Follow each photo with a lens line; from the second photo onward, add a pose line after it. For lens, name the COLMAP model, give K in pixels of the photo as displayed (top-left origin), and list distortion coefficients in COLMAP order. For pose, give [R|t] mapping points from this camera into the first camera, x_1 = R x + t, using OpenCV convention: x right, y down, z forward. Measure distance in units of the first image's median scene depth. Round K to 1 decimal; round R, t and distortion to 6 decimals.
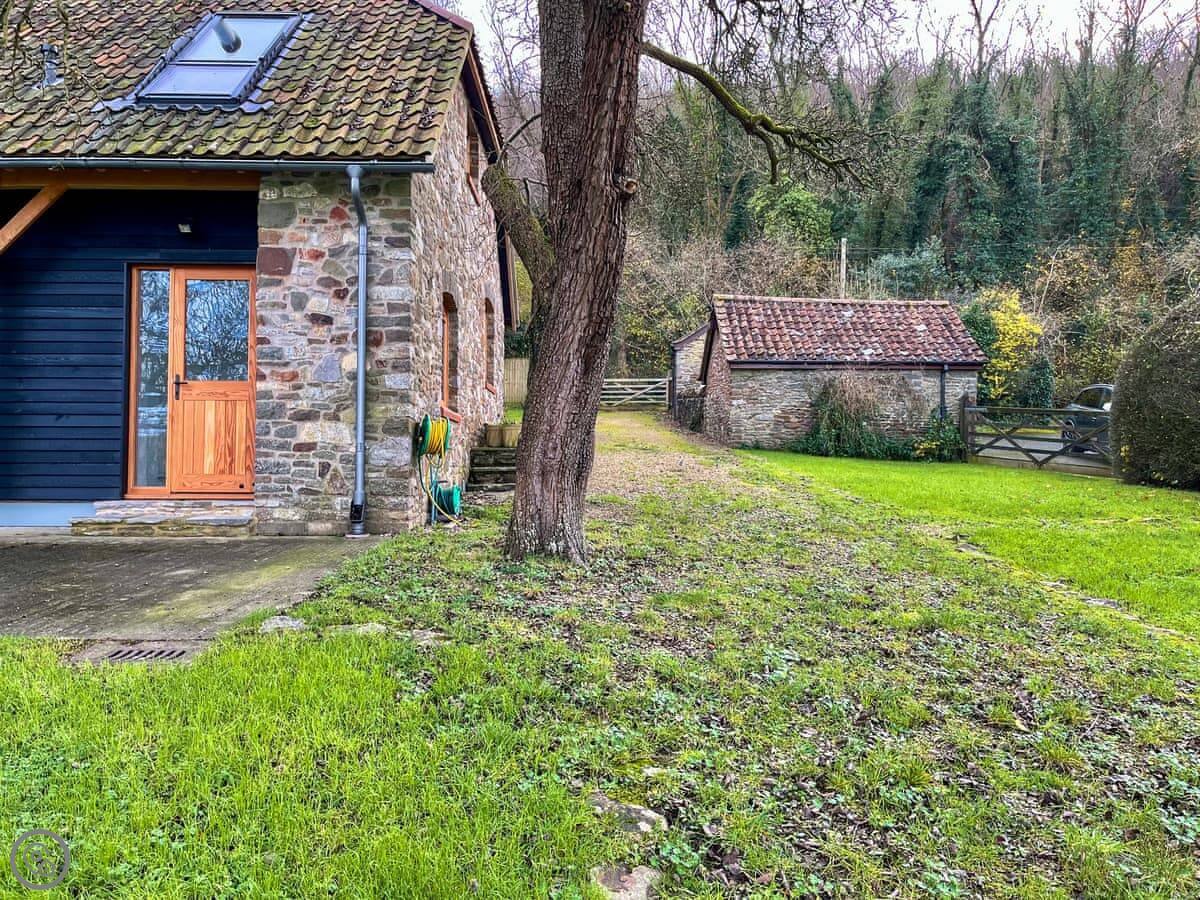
lens RADIAL K [[934.9, 0, 599.8], [0, 934.9, 403.9], [0, 0, 1]] dist [0.050225, -0.077203]
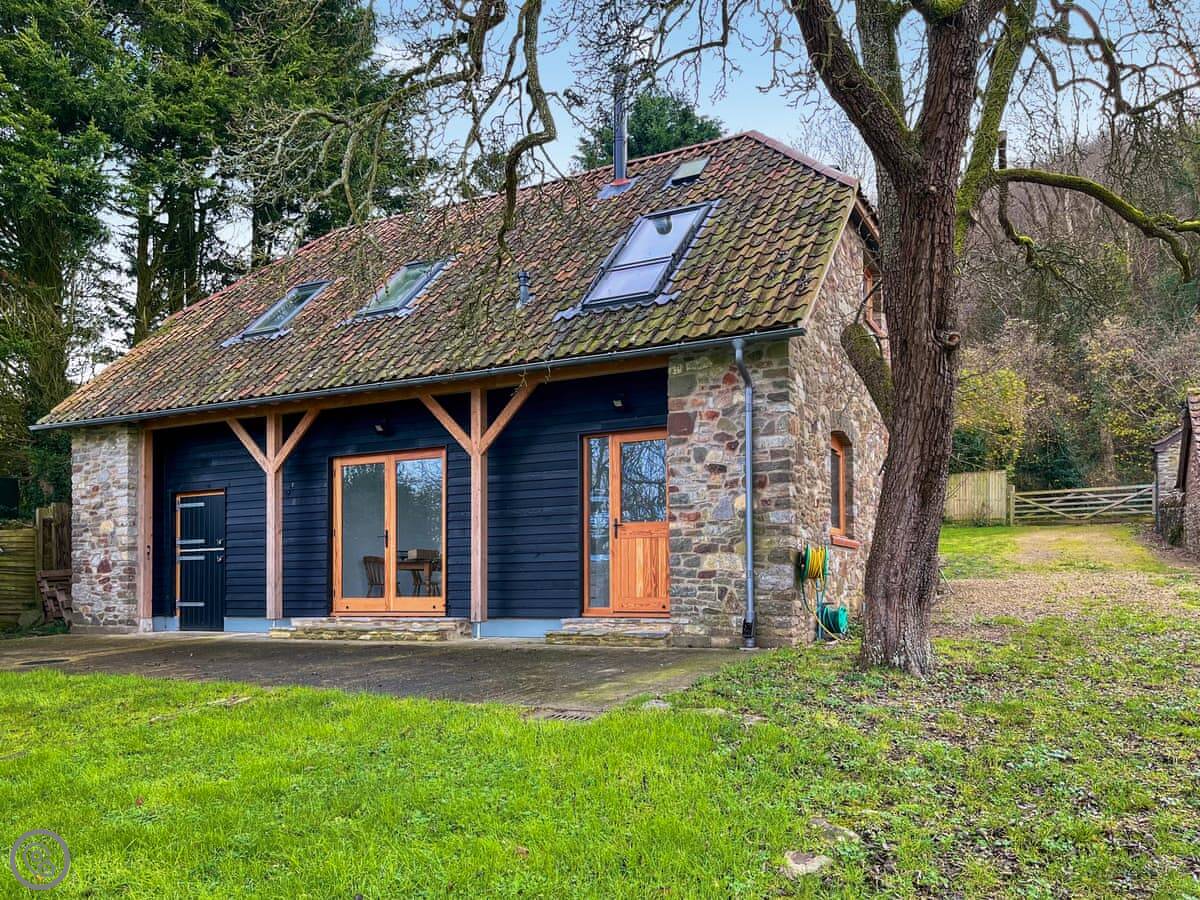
lens RADIAL K [[990.4, 0, 600.0], [0, 990.4, 450.0], [0, 0, 1]] dist [0.037683, -0.010820]
pose [[0.881121, -0.075356, -0.466848, 0.167845], [0.042100, 0.995802, -0.081276, -0.015725], [0.471013, 0.051960, 0.880595, -0.199632]]
